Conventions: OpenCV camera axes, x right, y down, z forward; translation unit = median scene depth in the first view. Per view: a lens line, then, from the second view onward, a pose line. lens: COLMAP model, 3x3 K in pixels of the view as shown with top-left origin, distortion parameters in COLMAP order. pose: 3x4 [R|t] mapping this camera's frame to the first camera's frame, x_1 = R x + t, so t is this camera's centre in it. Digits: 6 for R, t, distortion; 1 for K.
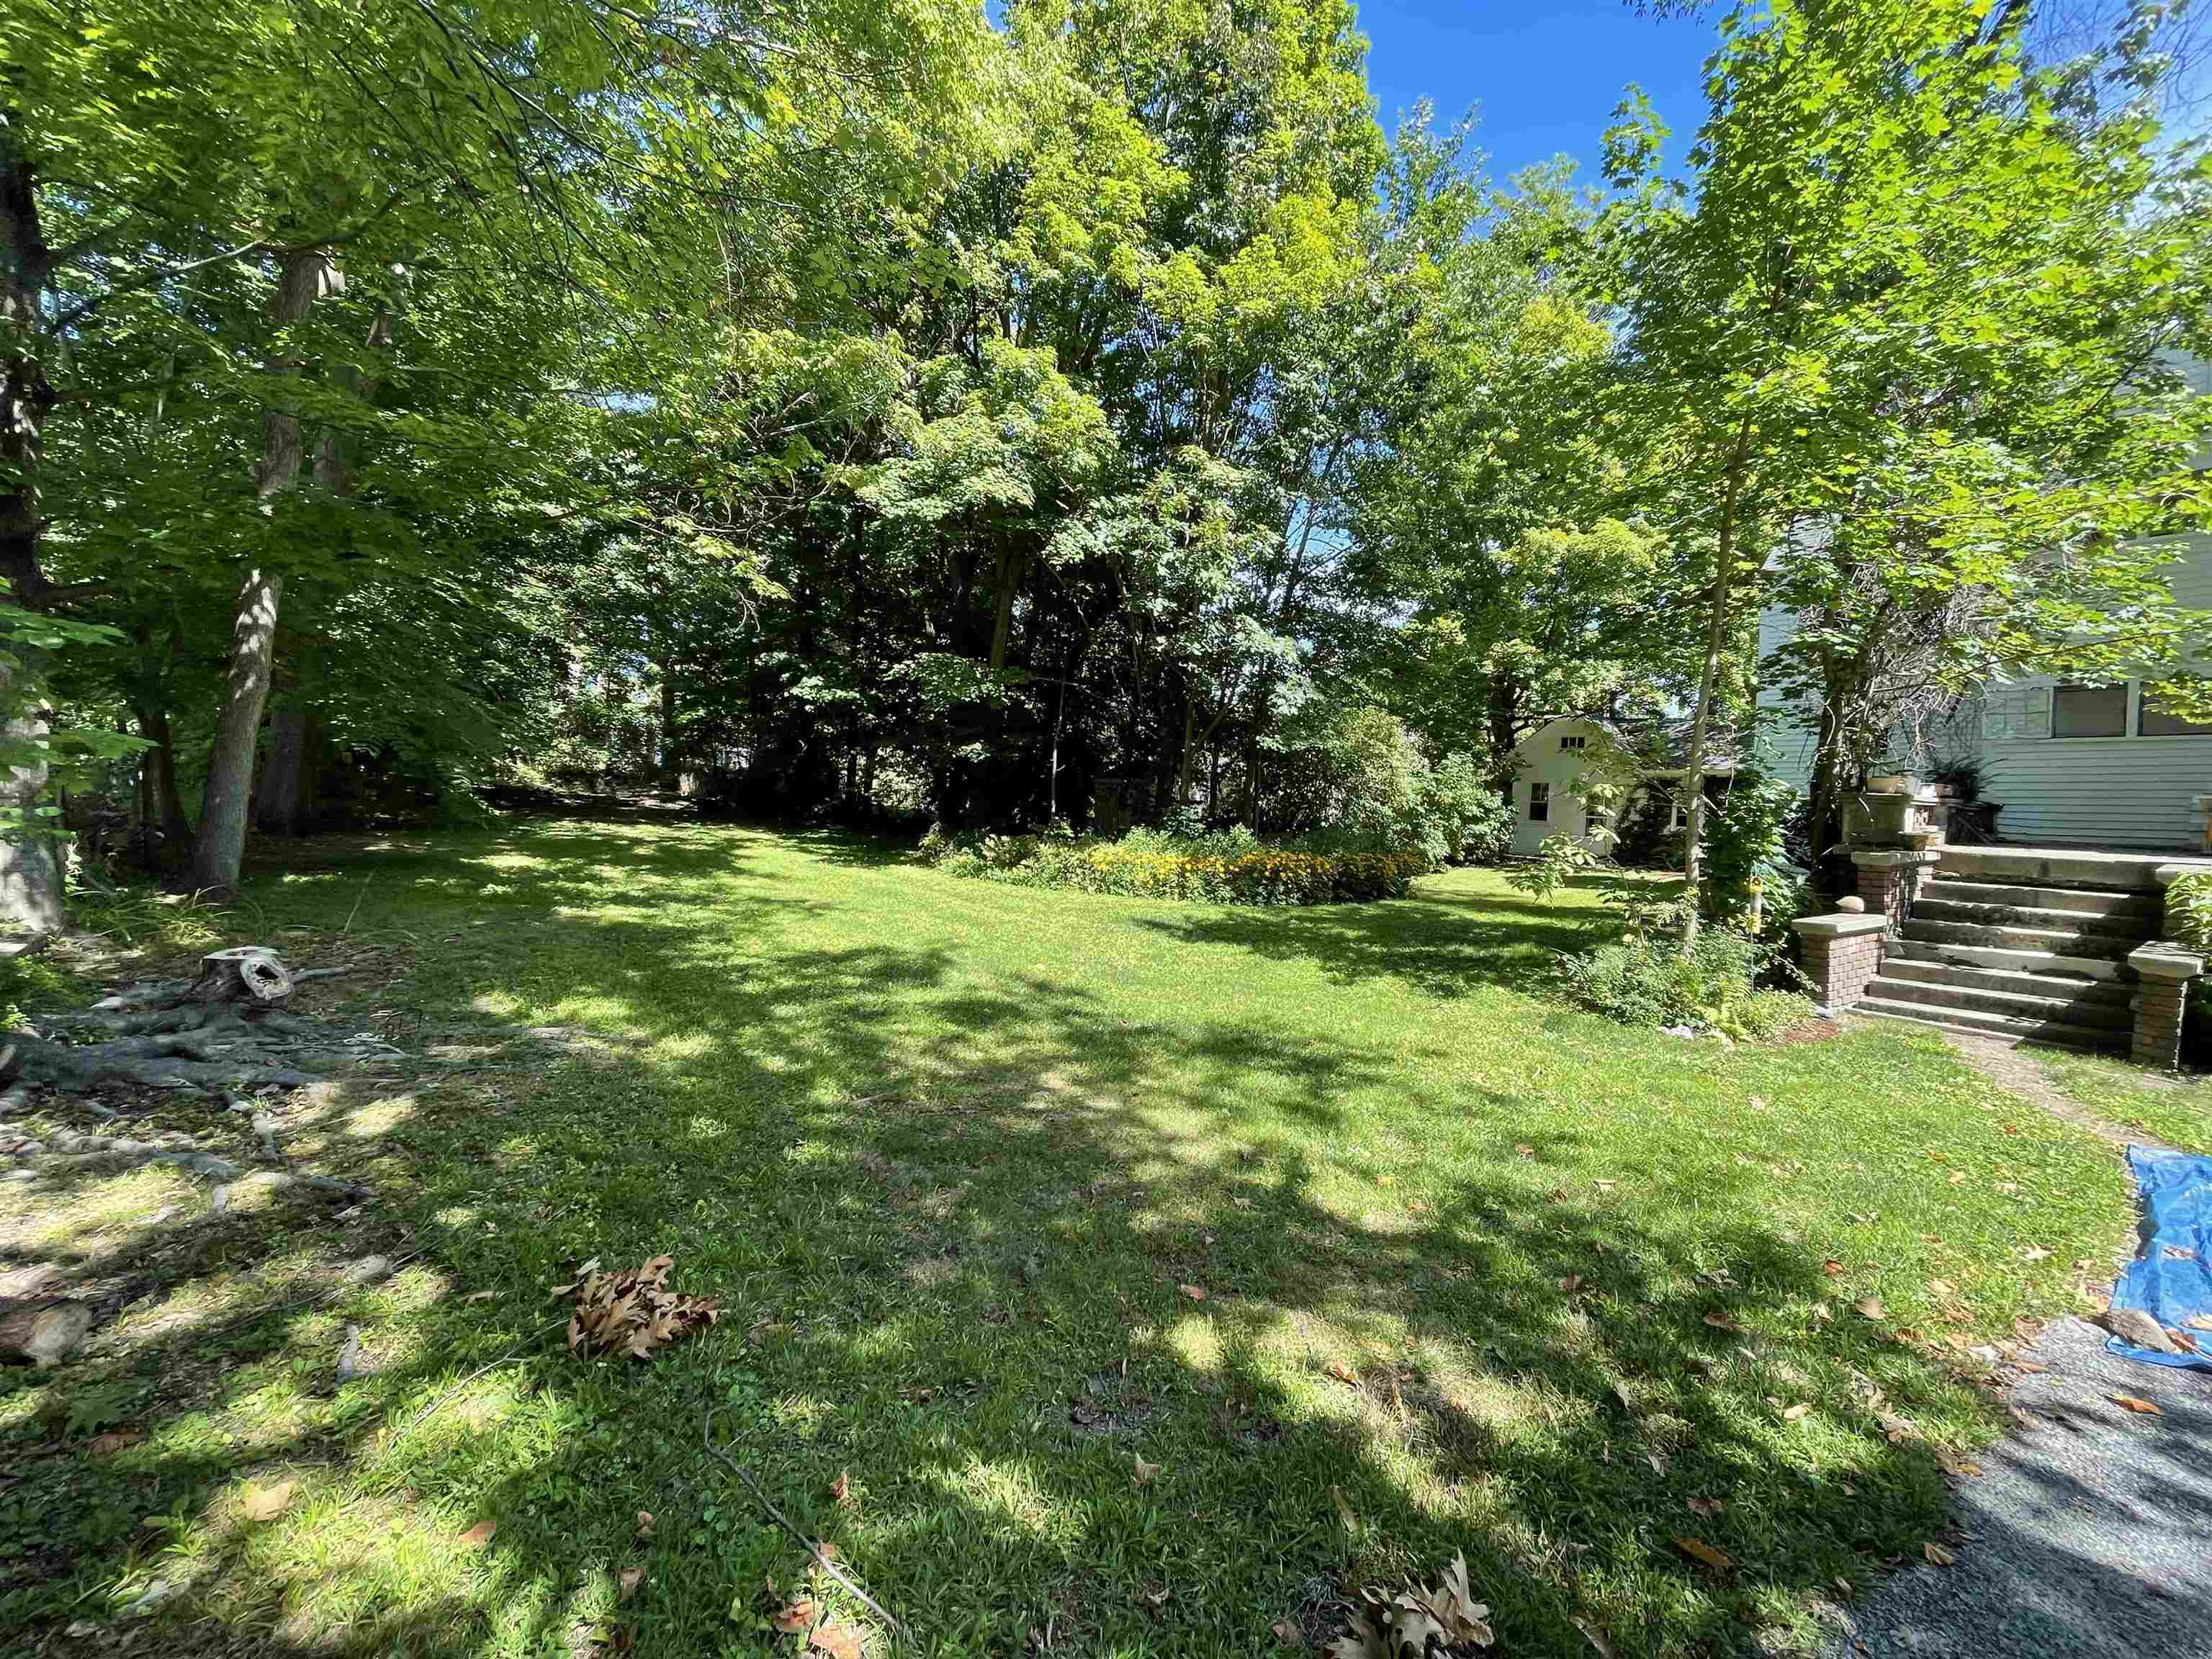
lens RADIAL K [[895.9, 0, 1096.4], [0, 895.9, 818.7], [0, 0, 1]] dist [0.000725, -0.001351]
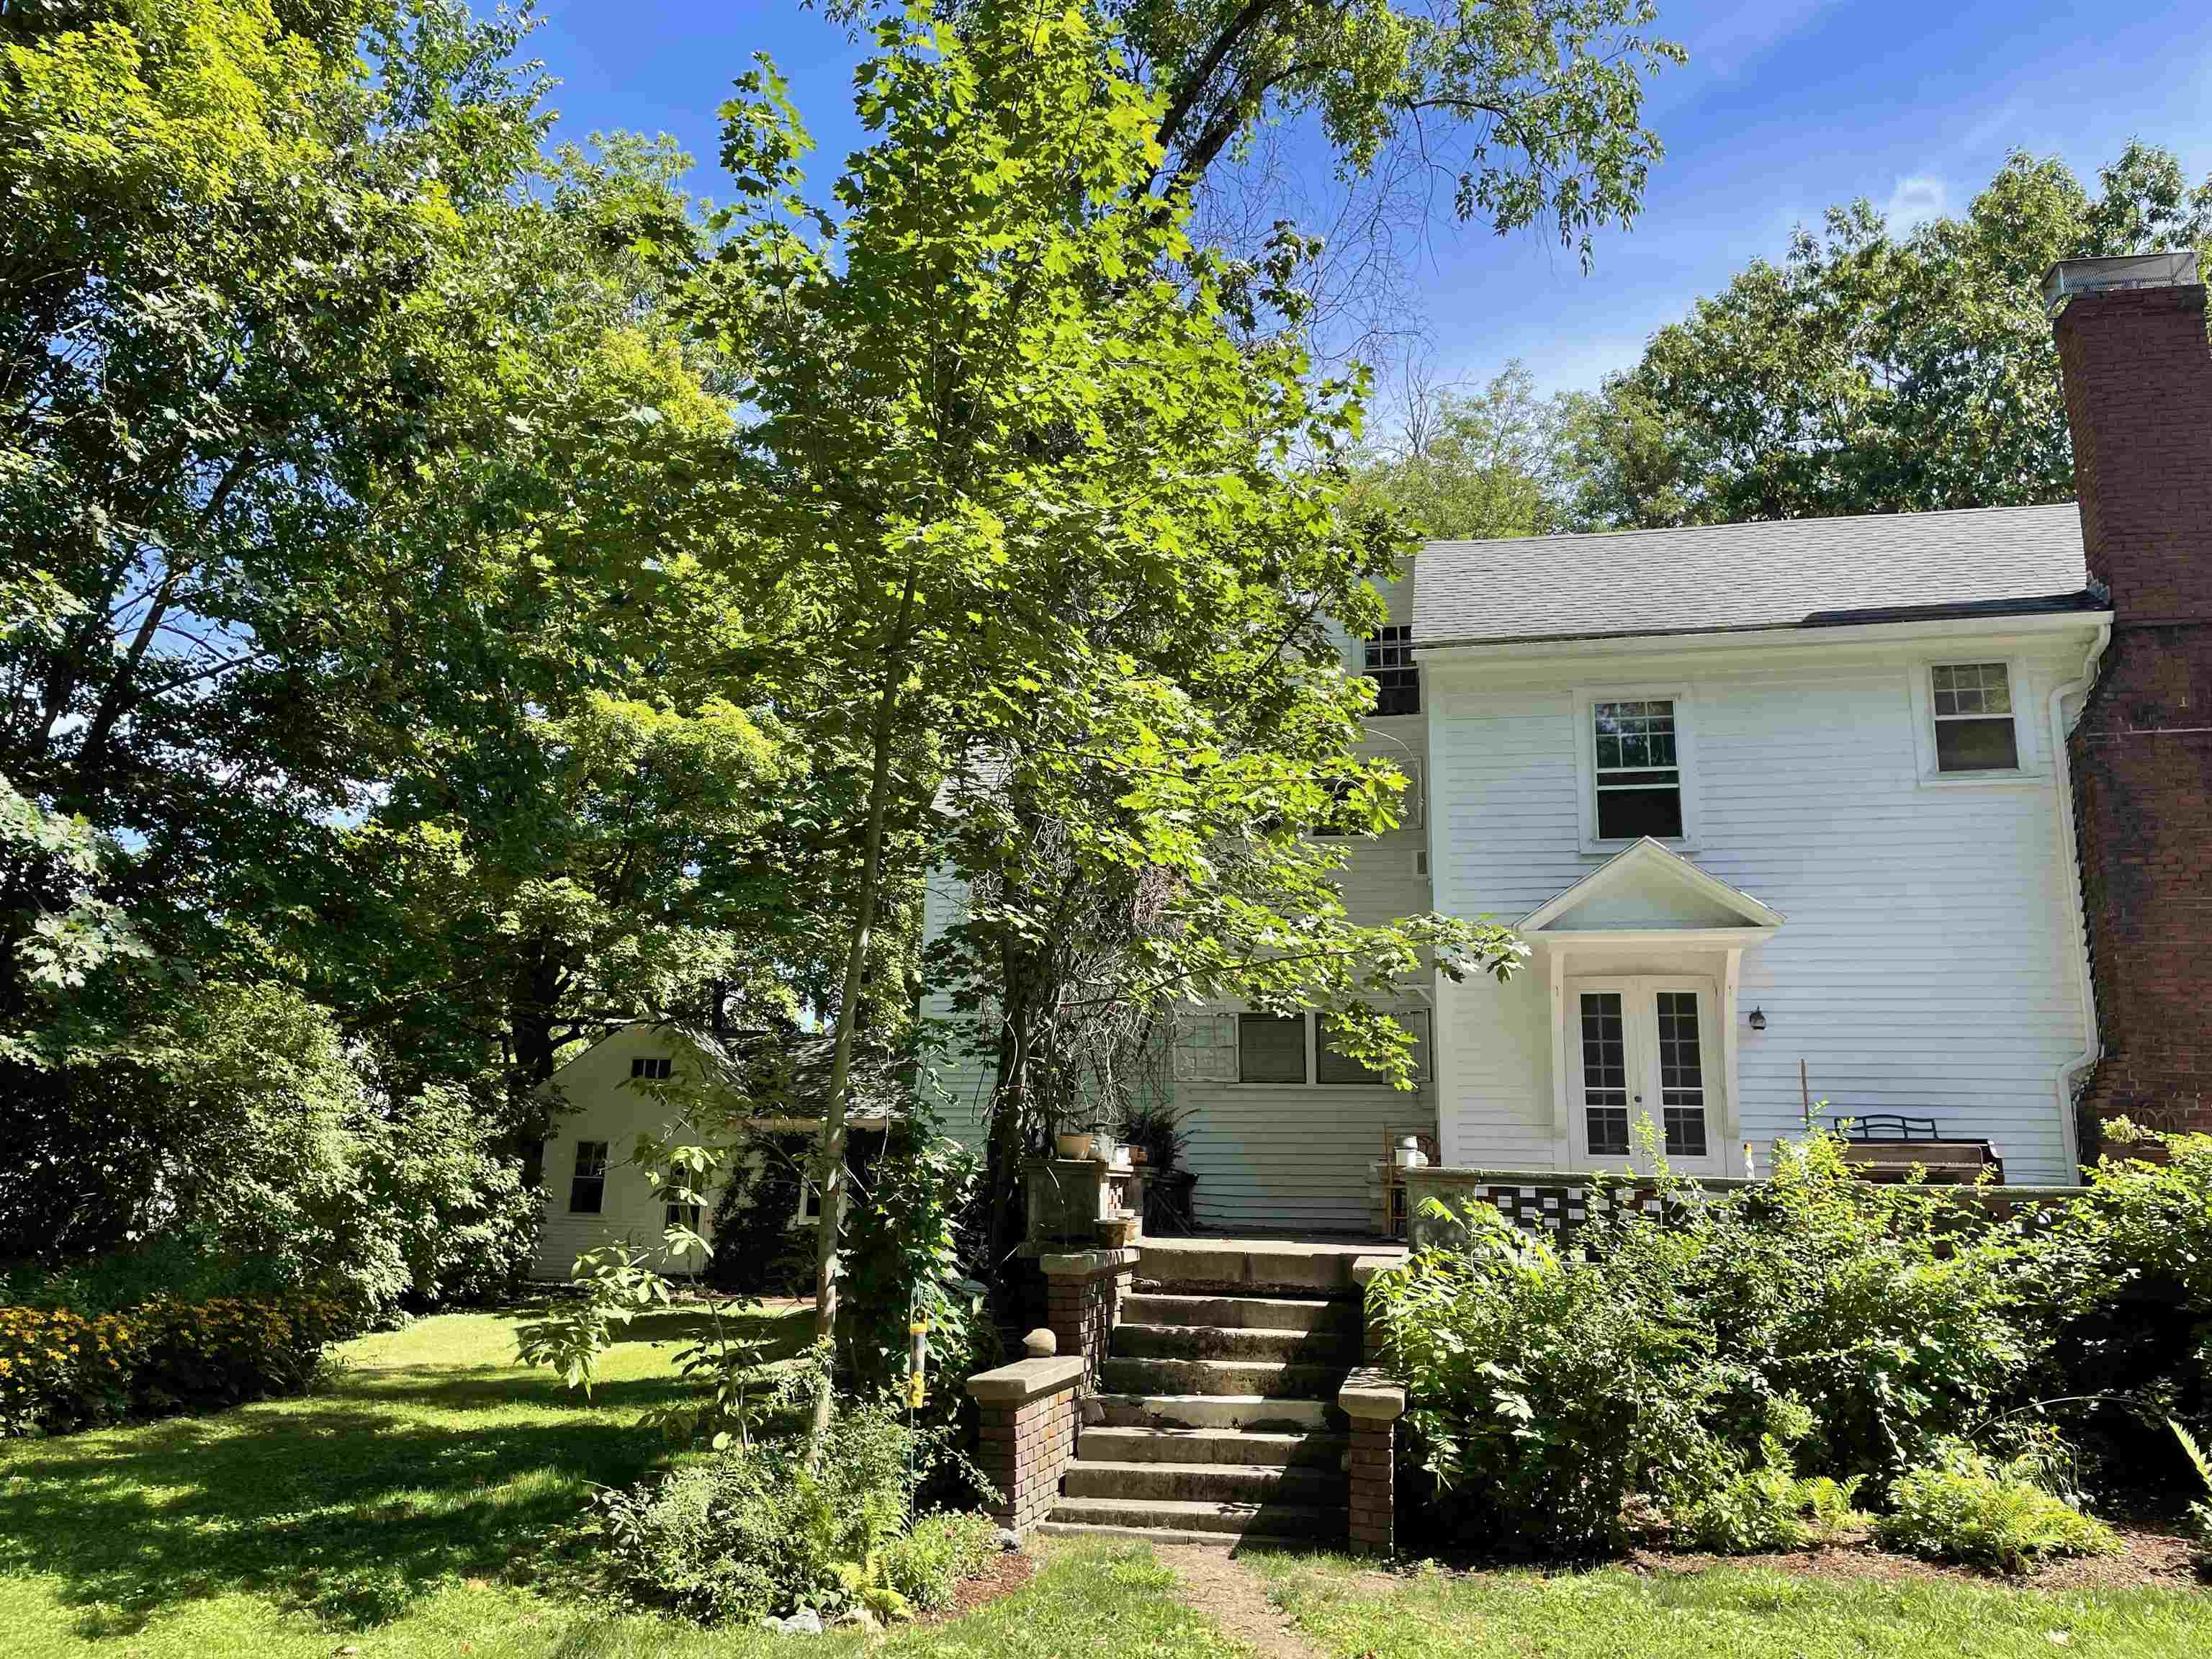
lens RADIAL K [[1702.2, 0, 1124.9], [0, 1702.2, 831.9], [0, 0, 1]] dist [0.077233, -0.078297]
pose [[0.728919, 0.127290, 0.672662, 0.018961], [0.021026, 0.977936, -0.207843, -0.001830], [-0.684277, 0.165644, 0.710160, 0.027528]]
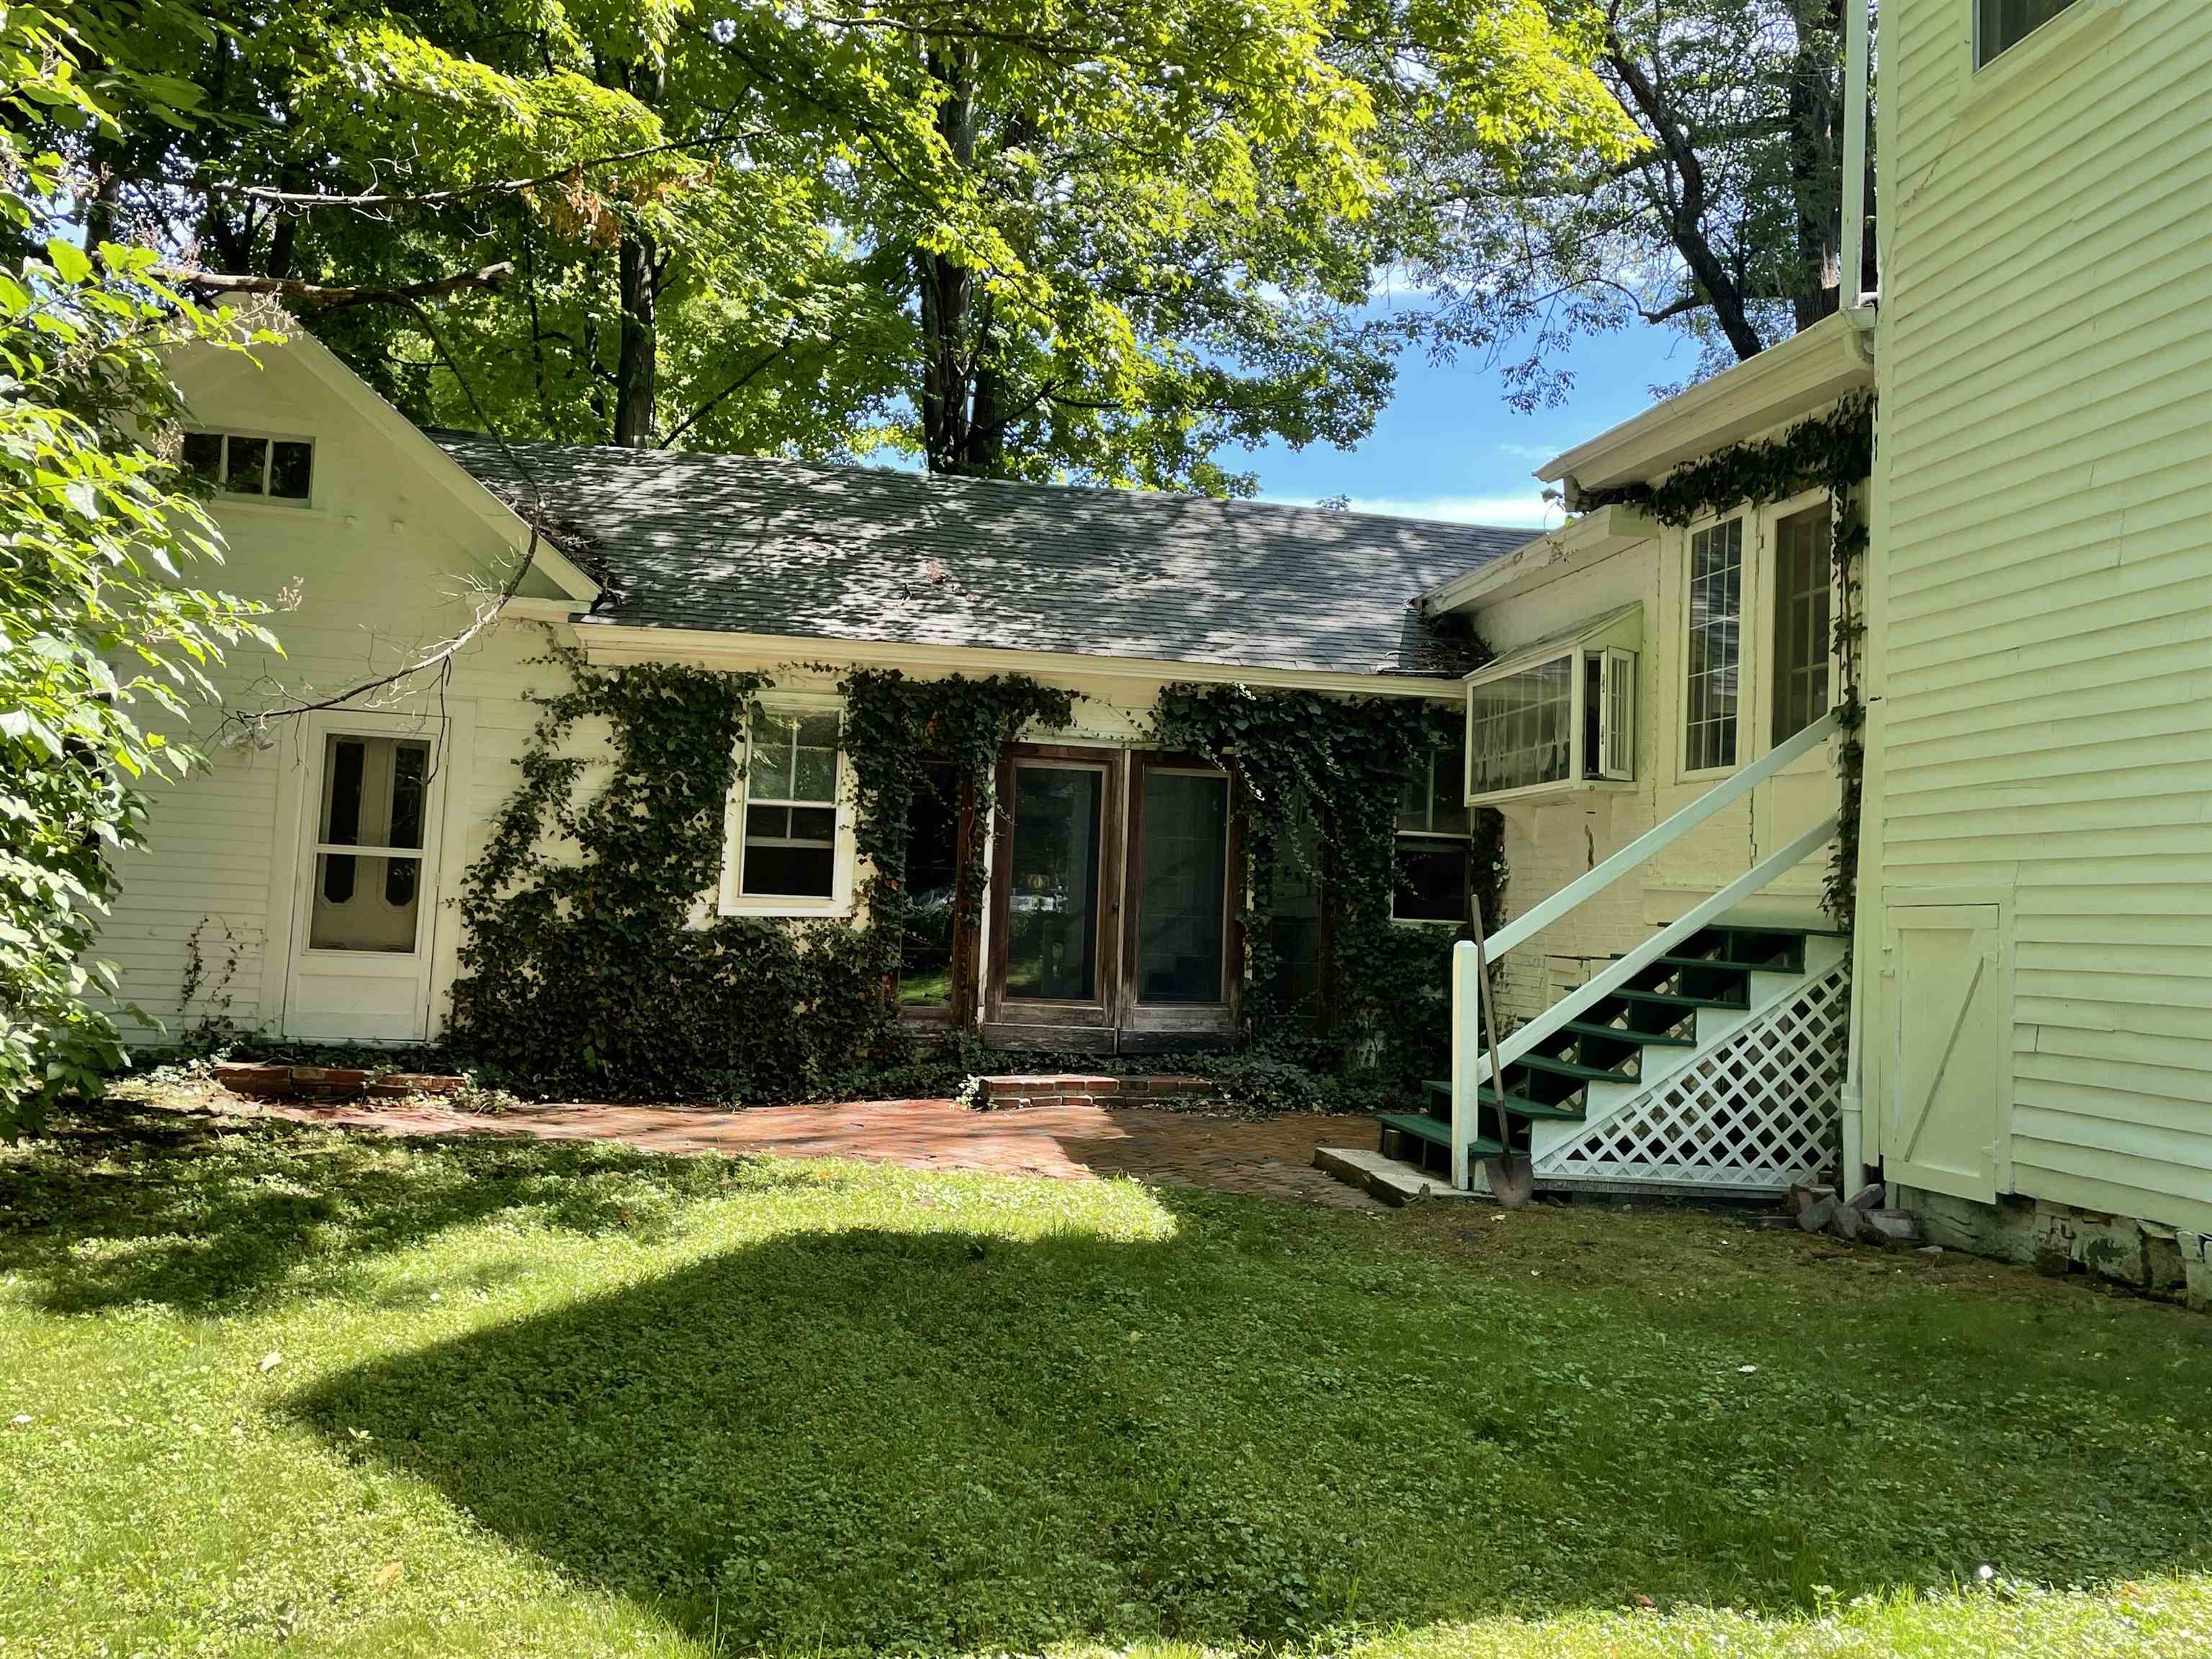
lens RADIAL K [[1880.4, 0, 1108.6], [0, 1880.4, 823.3], [0, 0, 1]] dist [0.033797, -0.008838]
pose [[0.418733, 0.029158, 0.907641, 0.804664], [0.000204, 0.999481, -0.032202, 0.018136], [-0.908110, 0.013670, 0.418509, 2.211203]]
